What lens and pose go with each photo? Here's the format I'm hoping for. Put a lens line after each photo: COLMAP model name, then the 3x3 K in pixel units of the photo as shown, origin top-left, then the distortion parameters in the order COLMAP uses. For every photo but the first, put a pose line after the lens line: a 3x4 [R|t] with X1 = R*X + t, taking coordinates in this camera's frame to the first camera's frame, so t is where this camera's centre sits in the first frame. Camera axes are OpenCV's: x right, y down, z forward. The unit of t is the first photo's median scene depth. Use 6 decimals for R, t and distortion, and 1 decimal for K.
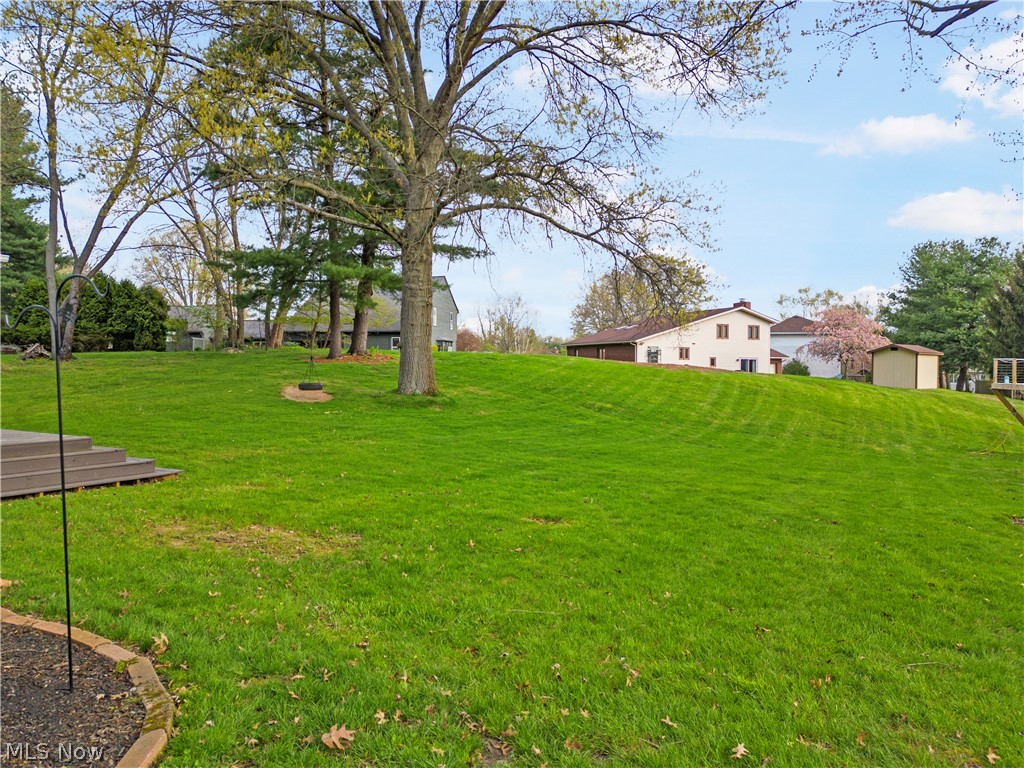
lens RADIAL K [[713.1, 0, 519.0], [0, 713.1, 384.2], [0, 0, 1]] dist [0.101728, -0.115785]
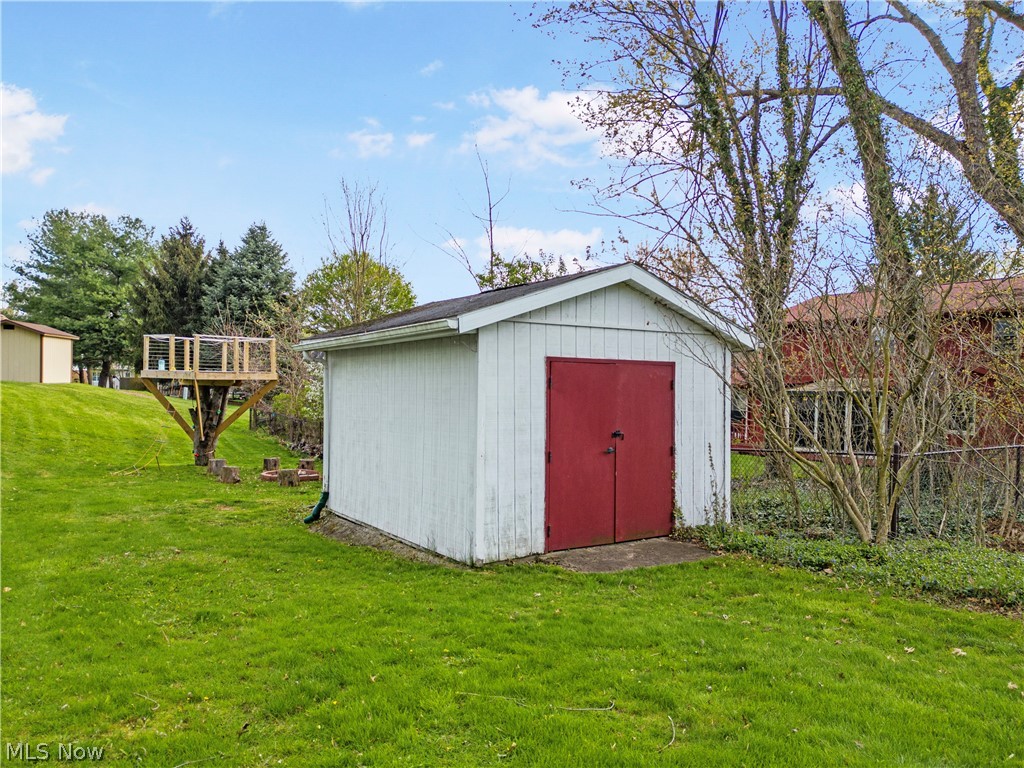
lens RADIAL K [[713.1, 0, 519.0], [0, 713.1, 384.2], [0, 0, 1]] dist [0.101728, -0.115785]
pose [[0.487988, -0.002382, 0.872847, 0.093895], [0.003515, 0.999994, 0.000763, 0.005714], [-0.872843, 0.002696, 0.487994, 0.148809]]
